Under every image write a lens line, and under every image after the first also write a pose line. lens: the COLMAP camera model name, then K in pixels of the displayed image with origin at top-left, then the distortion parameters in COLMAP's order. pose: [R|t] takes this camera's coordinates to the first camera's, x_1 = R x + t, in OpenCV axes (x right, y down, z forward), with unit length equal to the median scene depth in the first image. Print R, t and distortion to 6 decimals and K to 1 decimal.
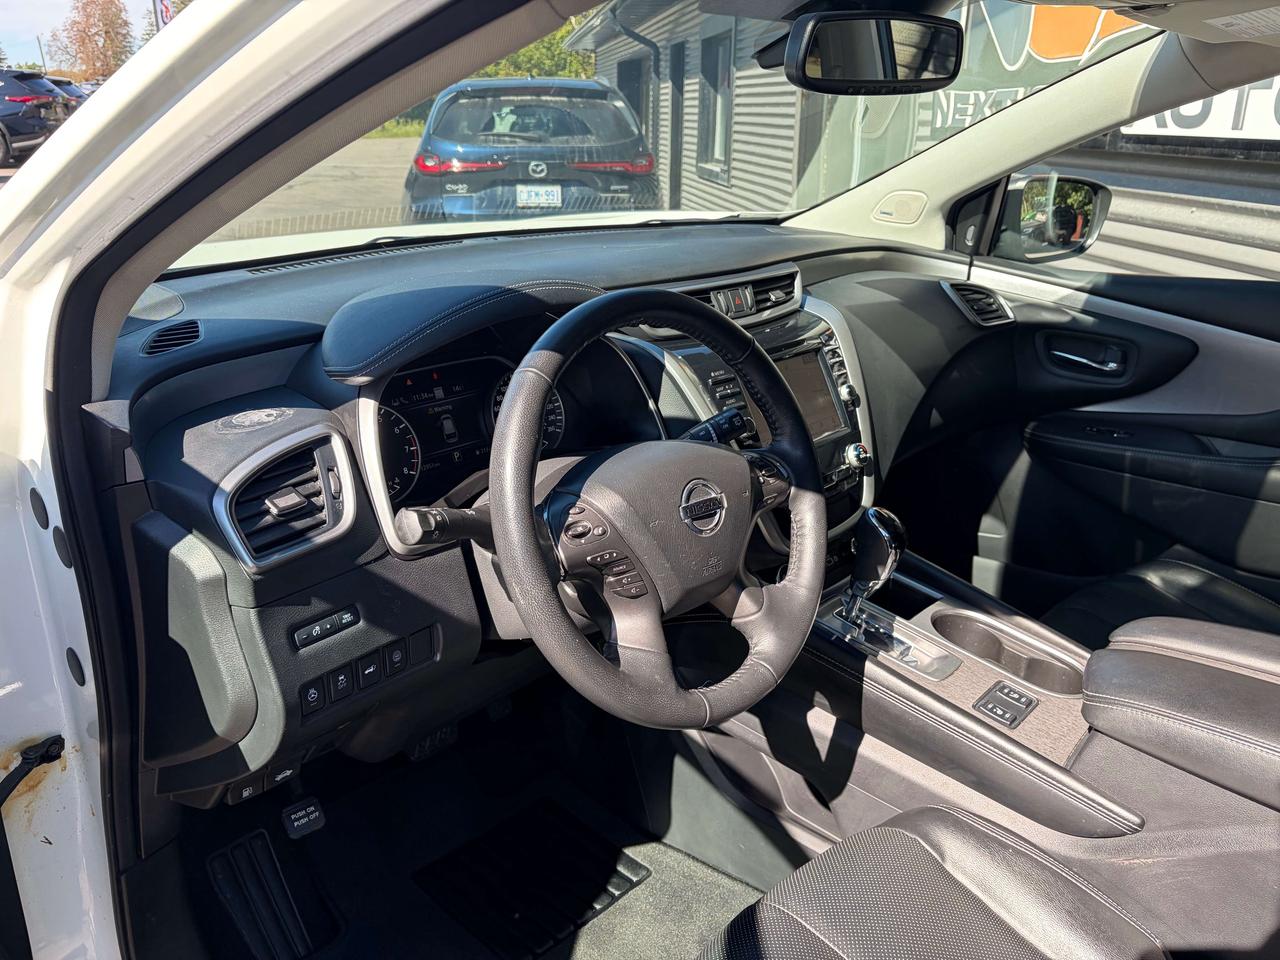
lens RADIAL K [[1089.2, 0, 636.5], [0, 1089.2, 483.9], [0, 0, 1]] dist [0.021997, 0.025660]
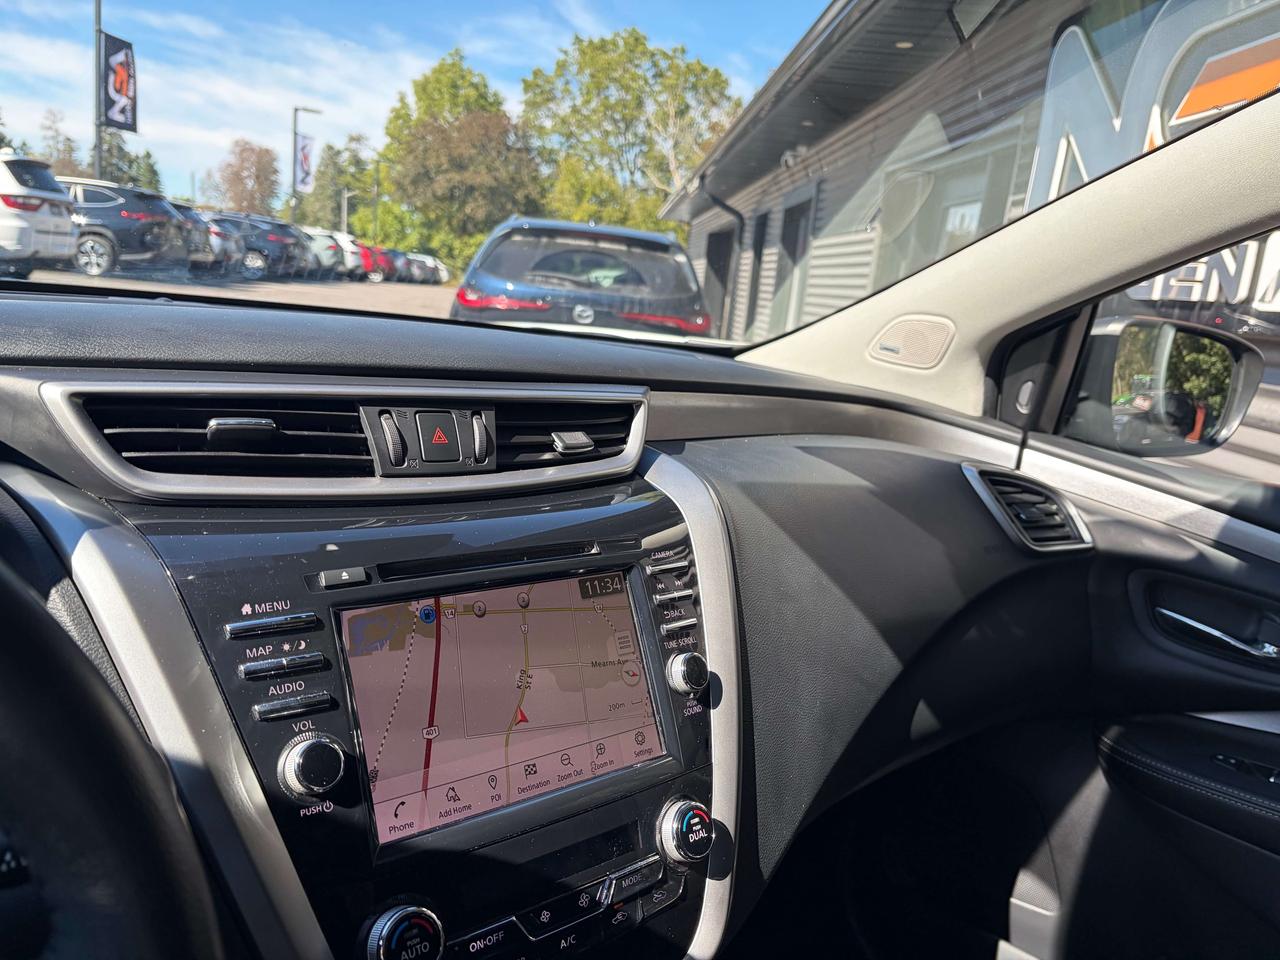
lens RADIAL K [[1089.2, 0, 641.9], [0, 1089.2, 477.1], [0, 0, 1]] dist [0.021997, 0.025660]
pose [[0.991276, 0.111055, -0.070985, 0.143569], [-0.120804, 0.980915, -0.152357, -0.066894], [0.052711, 0.159603, 0.985773, 0.402612]]
